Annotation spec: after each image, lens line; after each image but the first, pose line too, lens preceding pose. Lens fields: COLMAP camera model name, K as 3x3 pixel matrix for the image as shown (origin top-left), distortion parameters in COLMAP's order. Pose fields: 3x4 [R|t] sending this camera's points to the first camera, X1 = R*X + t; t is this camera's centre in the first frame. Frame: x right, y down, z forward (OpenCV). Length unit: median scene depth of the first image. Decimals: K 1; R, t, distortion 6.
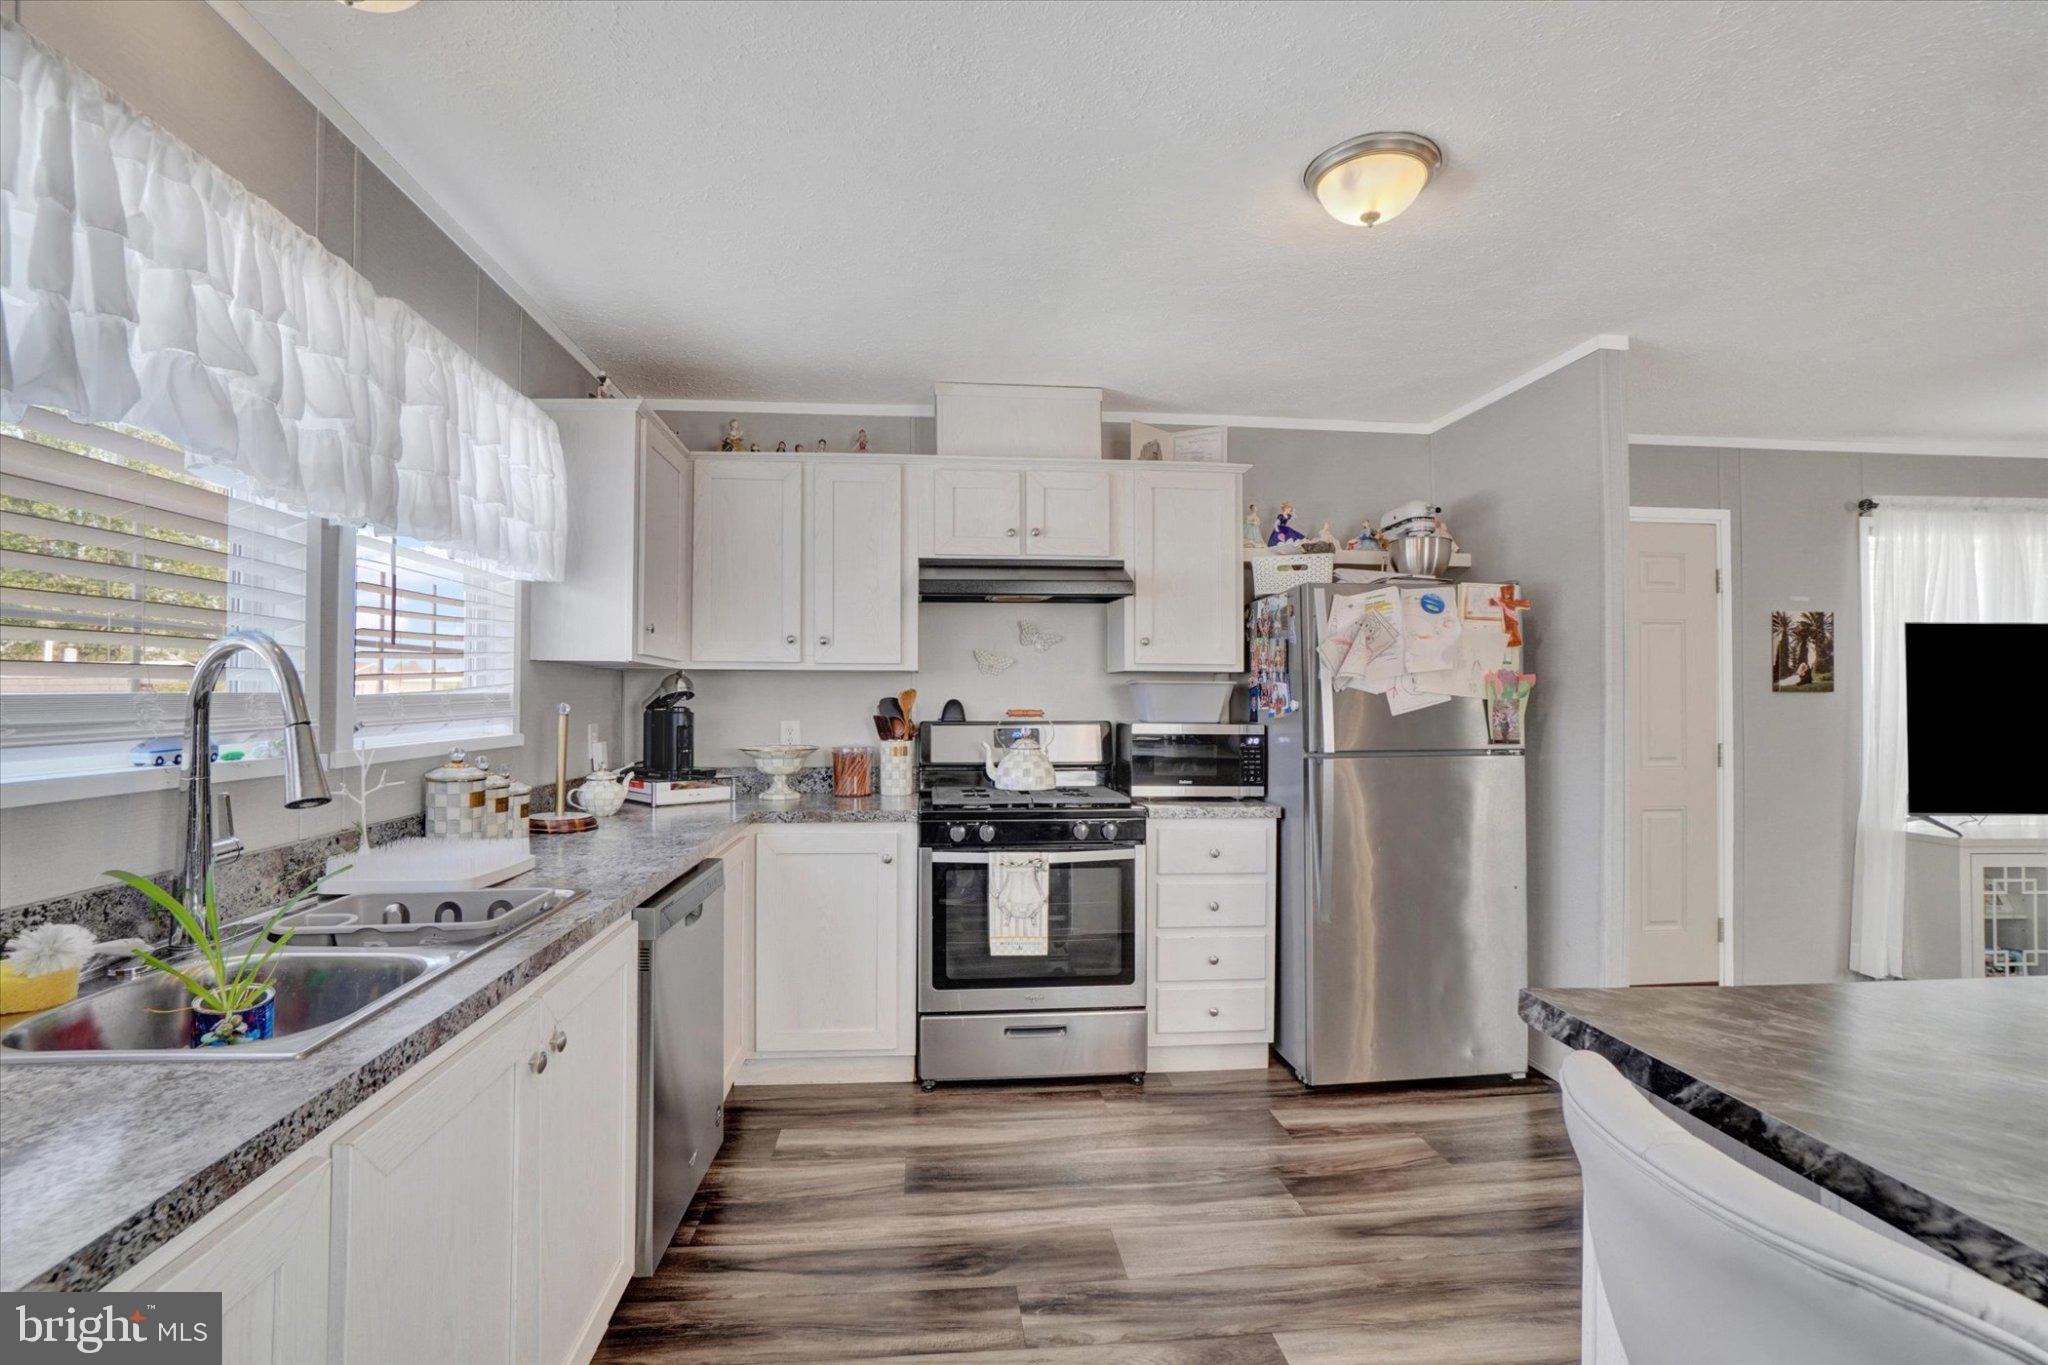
lens RADIAL K [[909.9, 0, 1018.8], [0, 909.9, 700.3], [0, 0, 1]] dist [-0.040064, 0.000225]
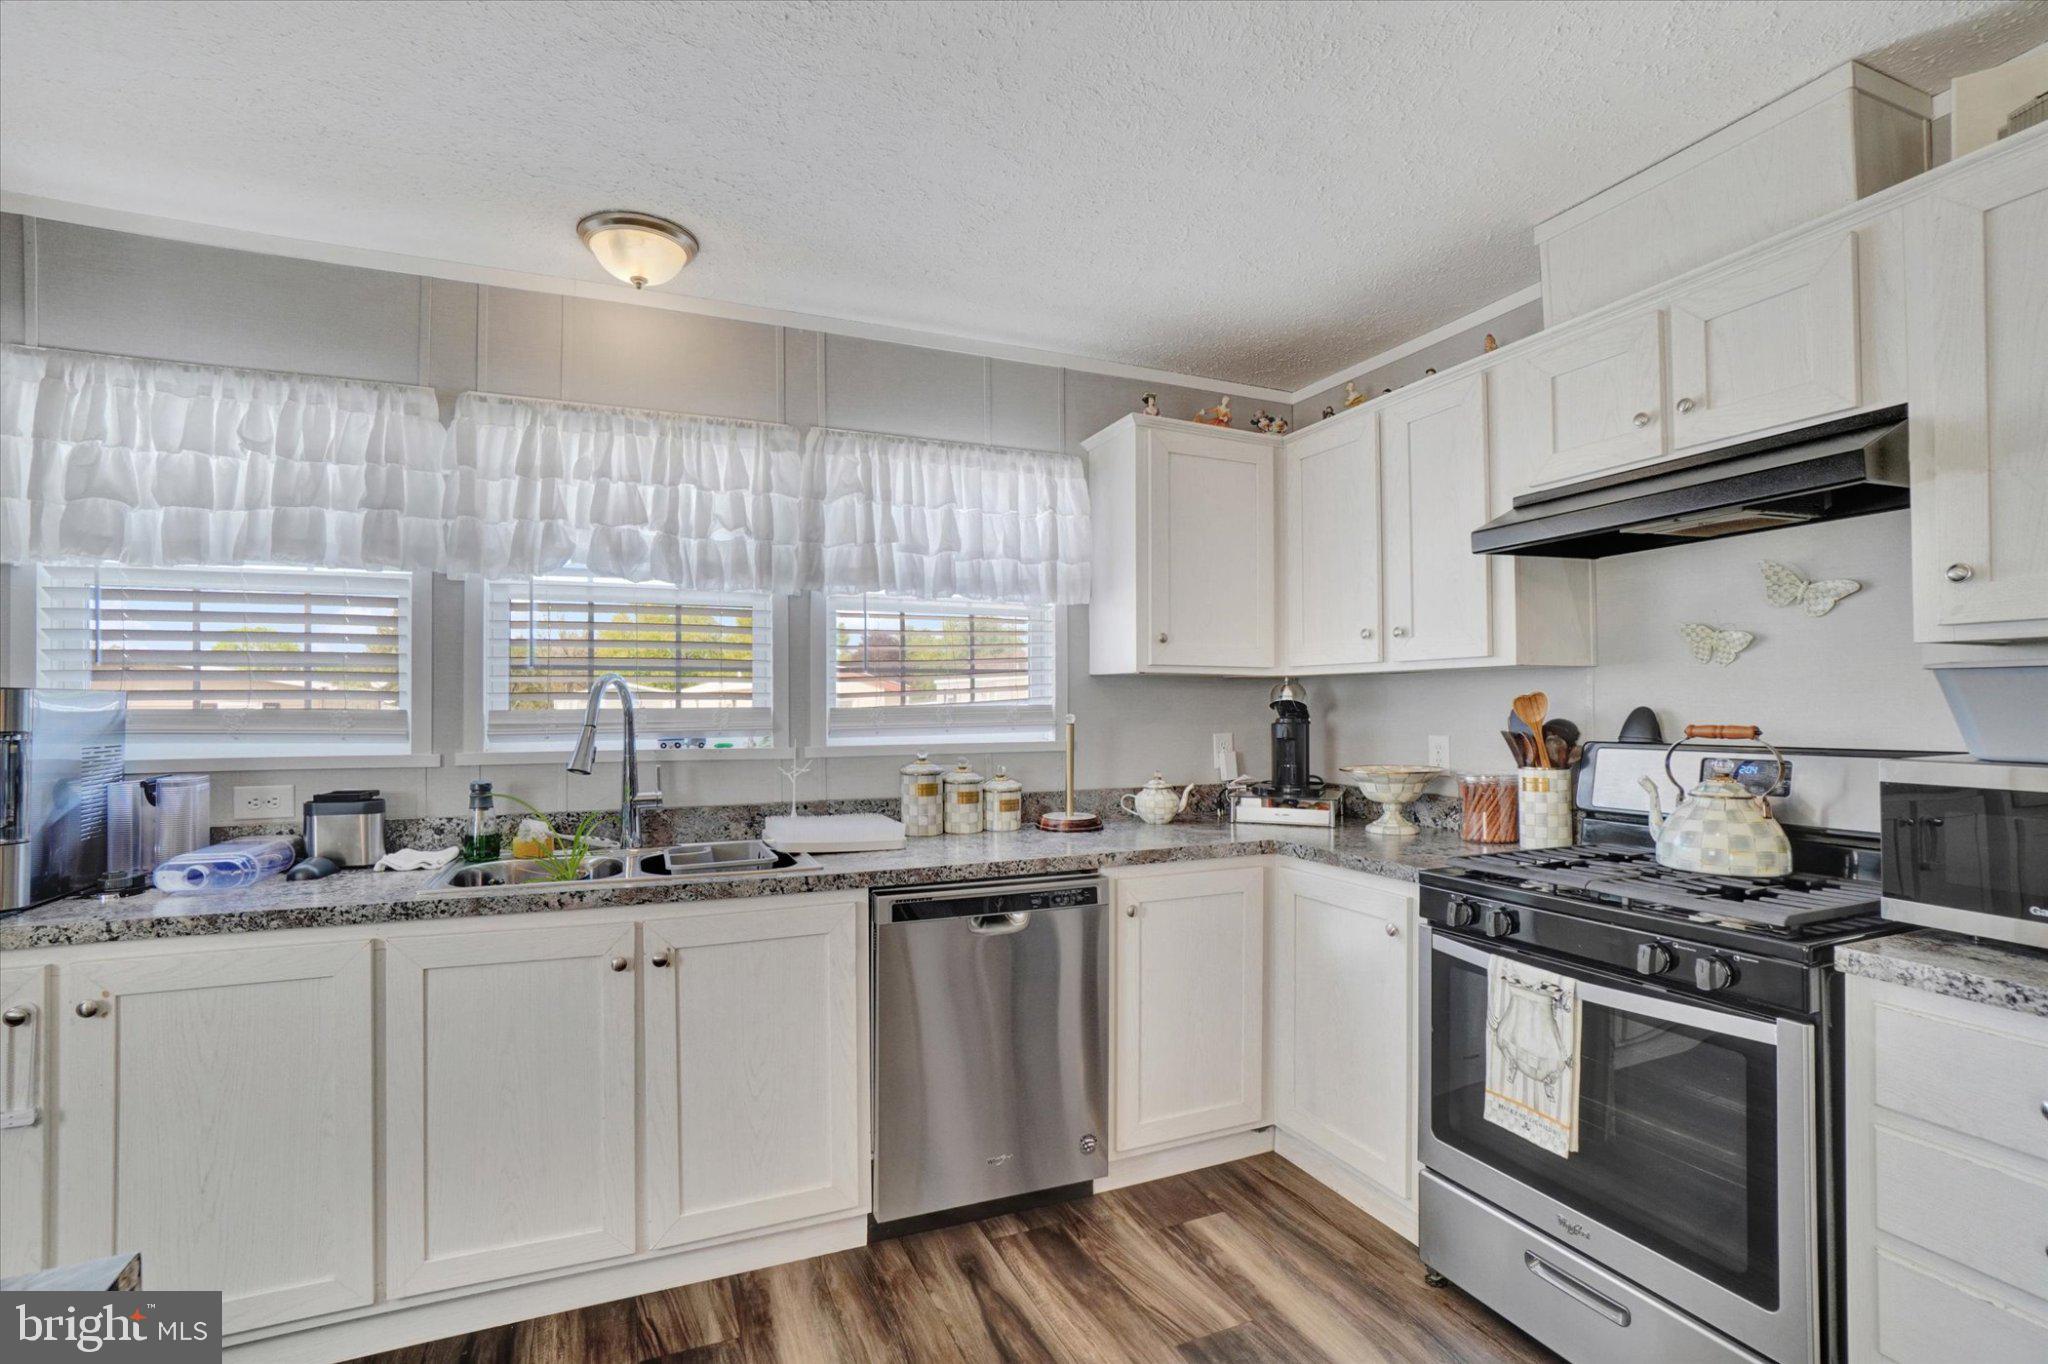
lens RADIAL K [[946.0, 0, 1030.1], [0, 946.0, 688.0], [0, 0, 1]] dist [-0.042679, 0.008465]
pose [[0.305938, -0.023272, -0.951767, 0.484121], [0.004133, 0.999724, -0.023117, -0.000985], [0.952043, 0.003139, 0.305950, 0.502689]]
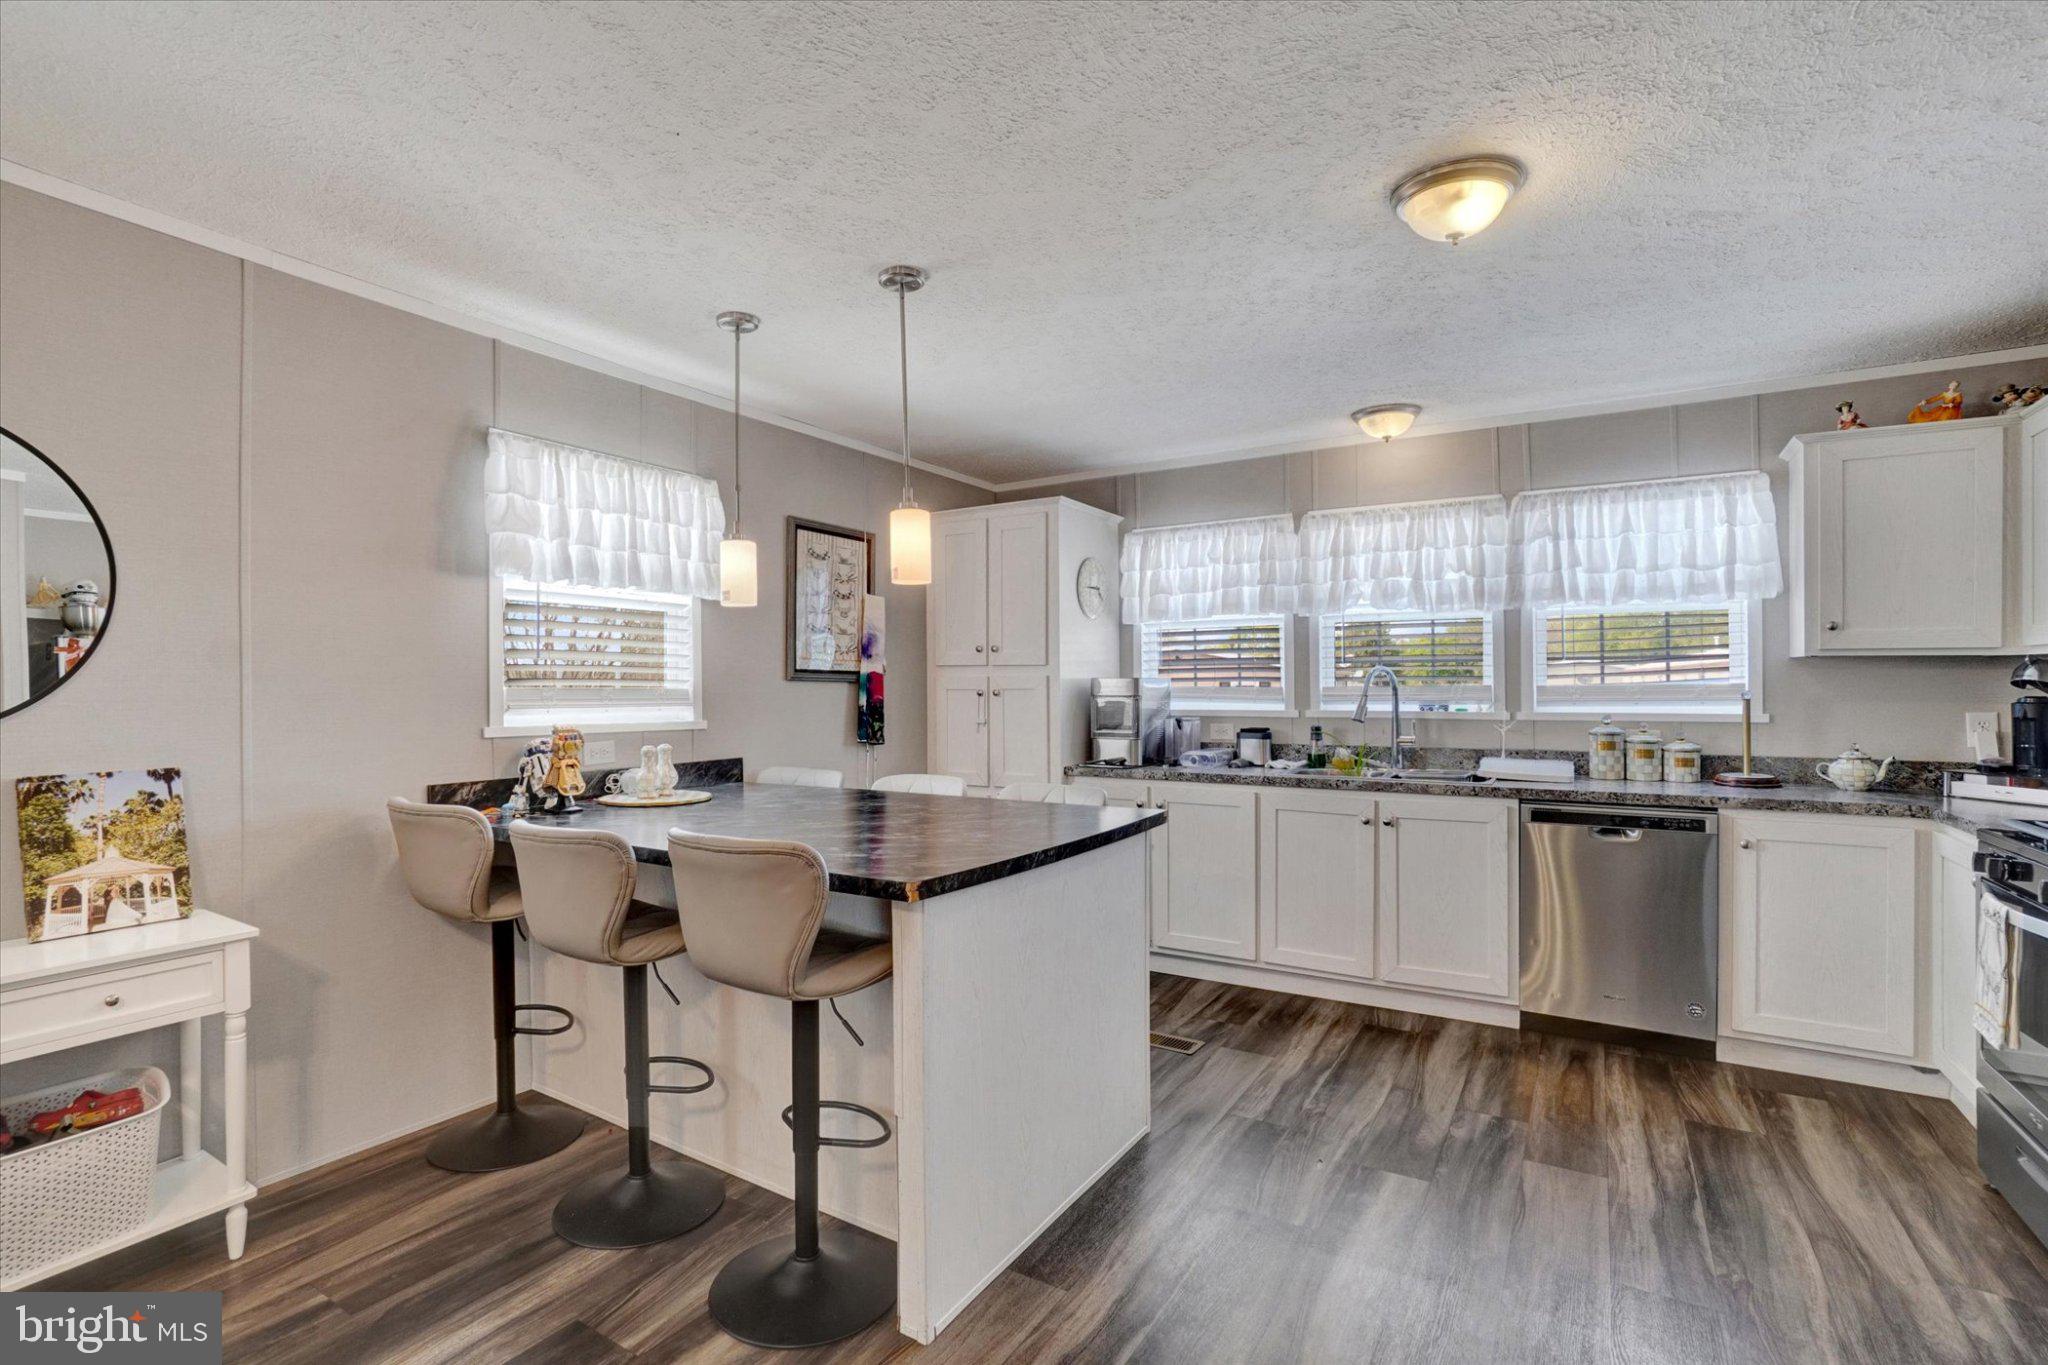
lens RADIAL K [[909.9, 0, 1021.1], [0, 909.9, 701.2], [0, 0, 1]] dist [-0.040064, 0.000225]
pose [[-0.595159, 0.011304, -0.803528, 1.002847], [-0.000016, 0.999901, 0.014078, 0.000259], [0.803608, 0.008391, -0.595100, 0.775651]]
